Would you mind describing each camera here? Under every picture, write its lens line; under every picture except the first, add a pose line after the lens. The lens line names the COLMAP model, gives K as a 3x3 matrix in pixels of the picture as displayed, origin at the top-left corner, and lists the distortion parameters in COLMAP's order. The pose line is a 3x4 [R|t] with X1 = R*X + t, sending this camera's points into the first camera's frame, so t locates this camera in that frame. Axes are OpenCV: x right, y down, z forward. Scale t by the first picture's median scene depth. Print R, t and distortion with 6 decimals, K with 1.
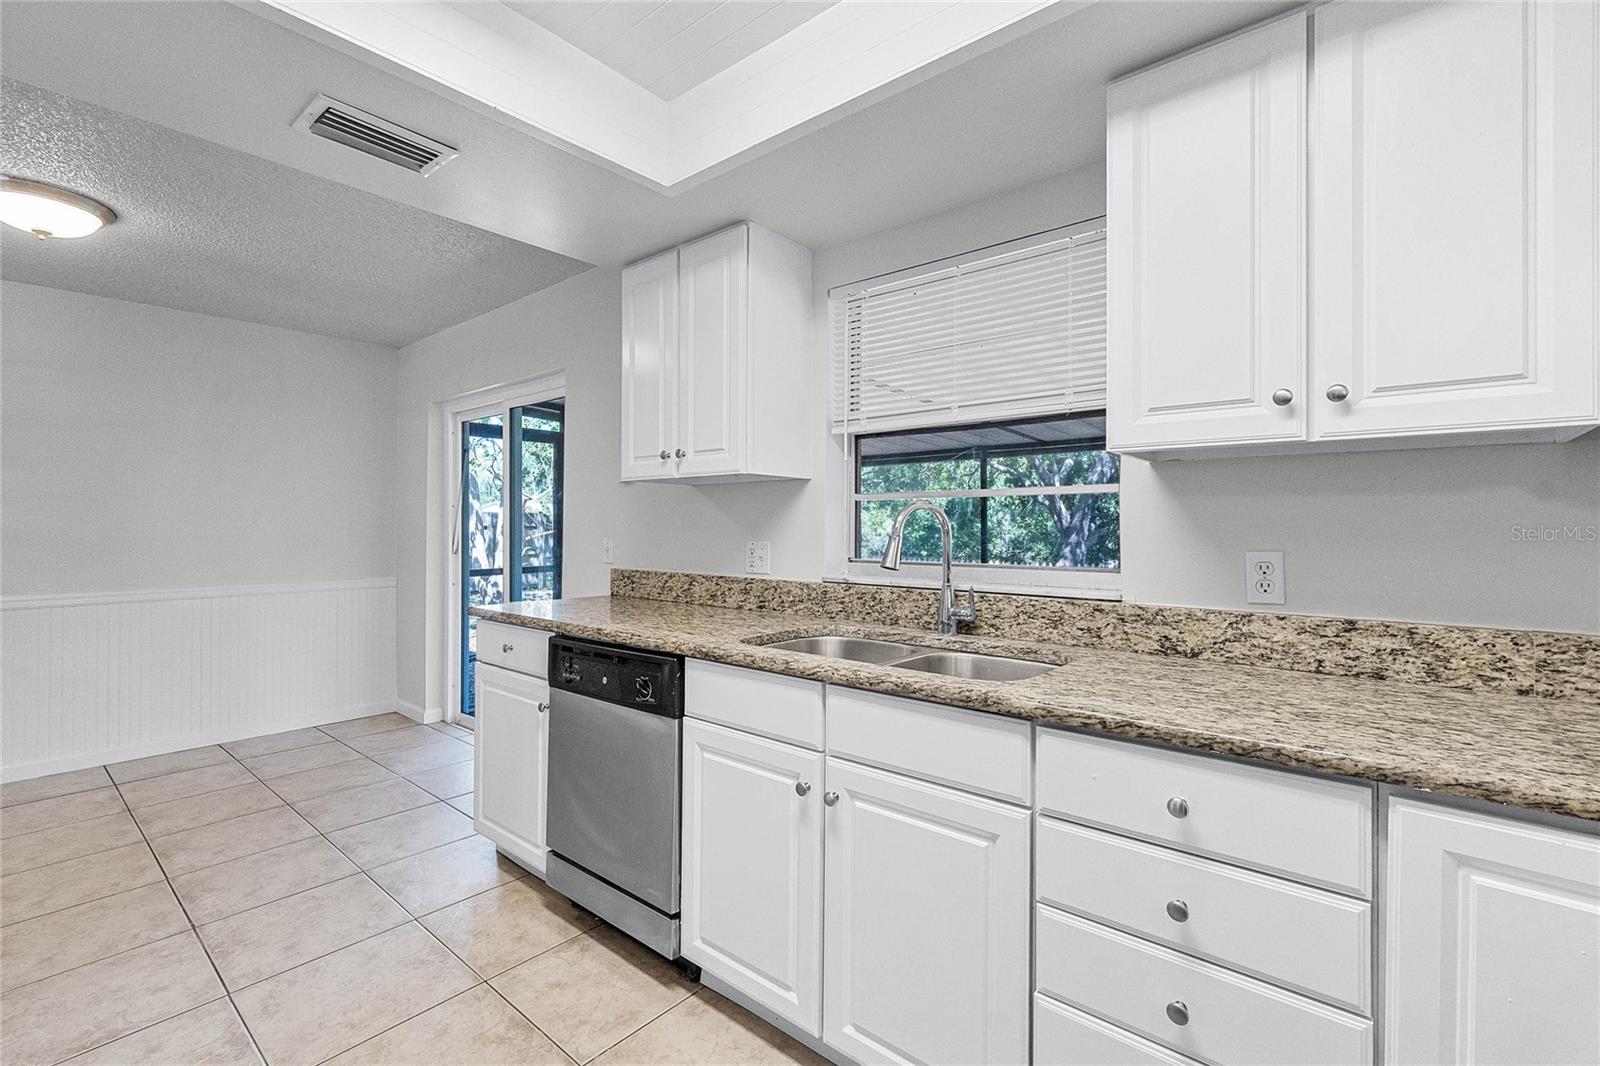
lens RADIAL K [[689.4, 0, 797.4], [0, 689.4, 523.4], [0, 0, 1]] dist [-0.009850, 0.003151]
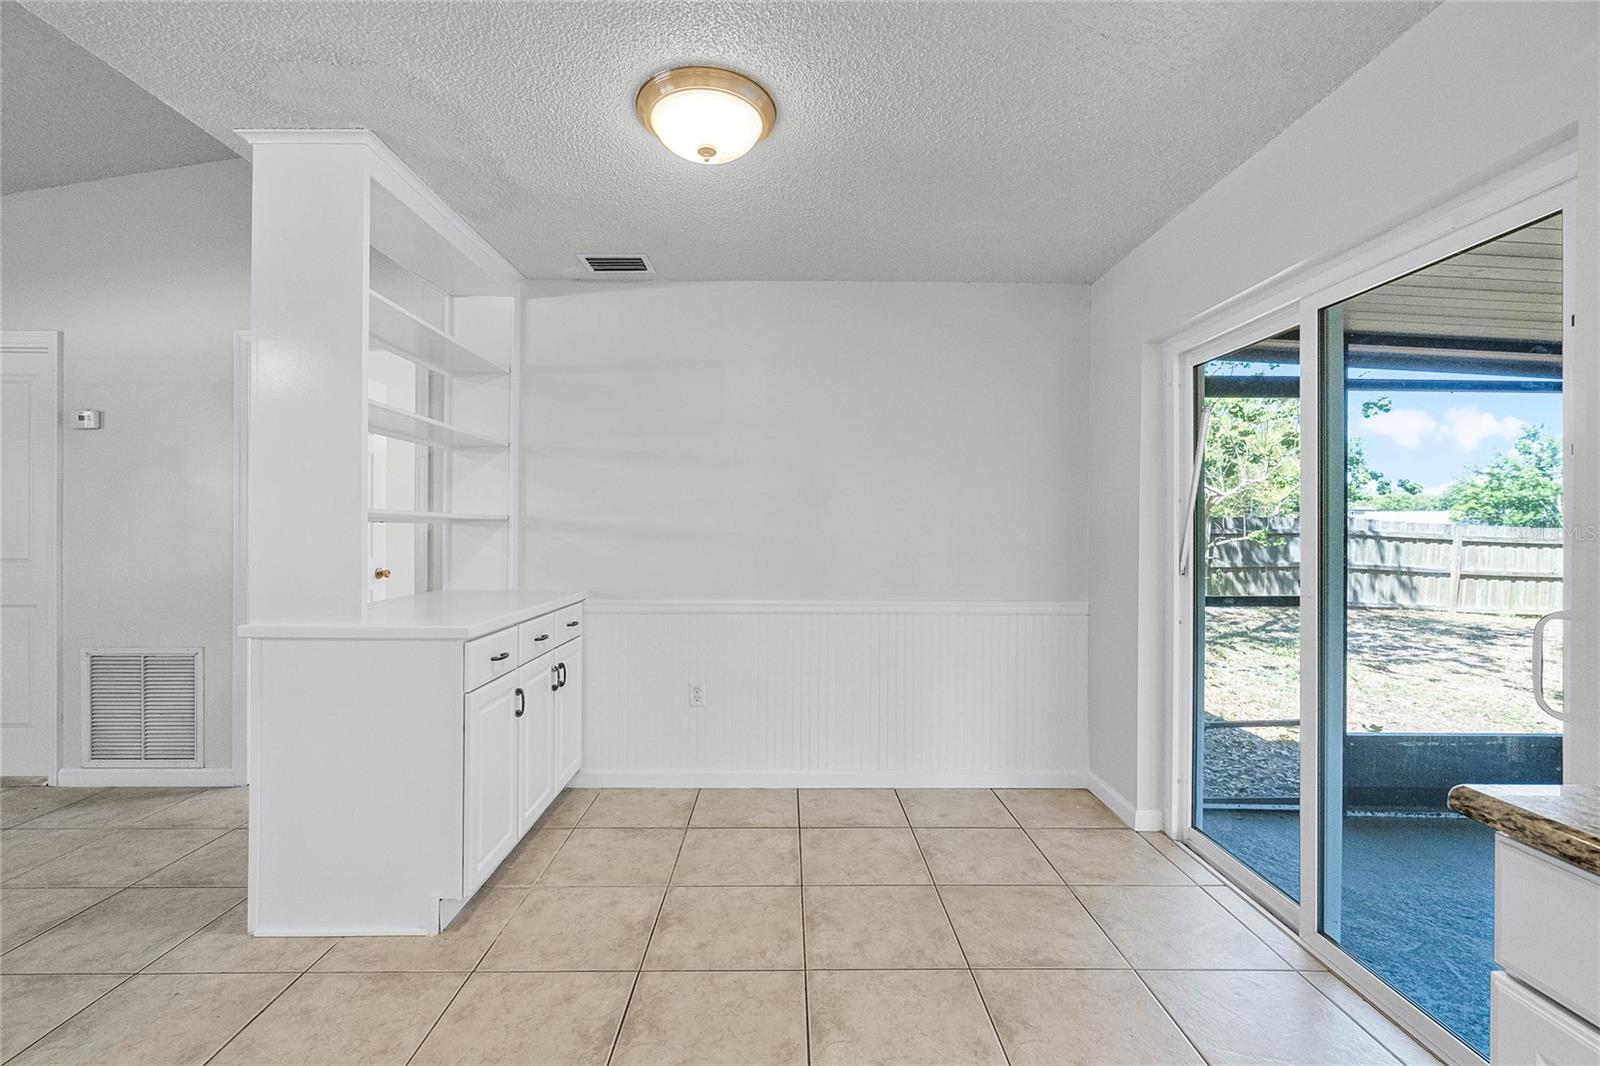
lens RADIAL K [[689.4, 0, 791.2], [0, 689.4, 521.7], [0, 0, 1]] dist [-0.009850, 0.003151]
pose [[0.646563, -0.004142, -0.762849, -0.483426], [-0.001841, 0.999974, -0.006990, 0.000129], [0.762858, 0.005924, 0.646539, 0.612807]]
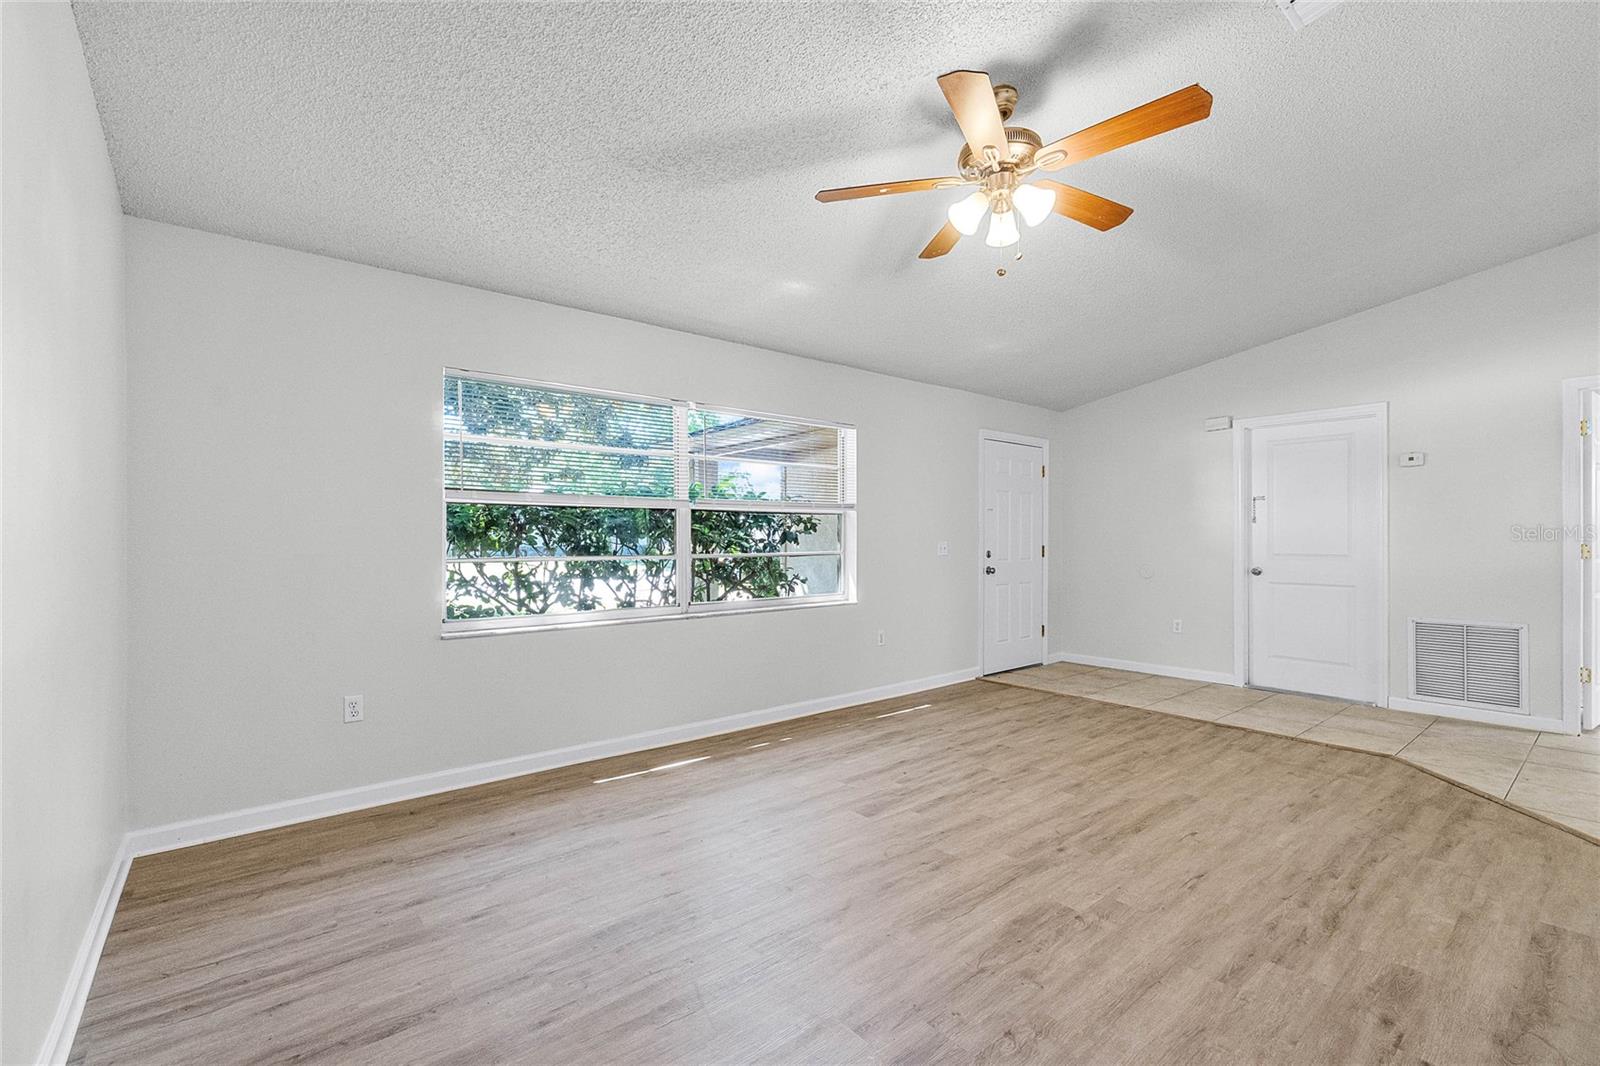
lens RADIAL K [[689.4, 0, 802.8], [0, 689.4, 538.2], [0, 0, 1]] dist [-0.009850, 0.003151]
pose [[-0.196159, 0.000109, -0.980572, -0.119739], [0.004961, 0.999987, -0.000882, 0.010838], [0.980559, -0.005037, -0.196157, -1.022981]]
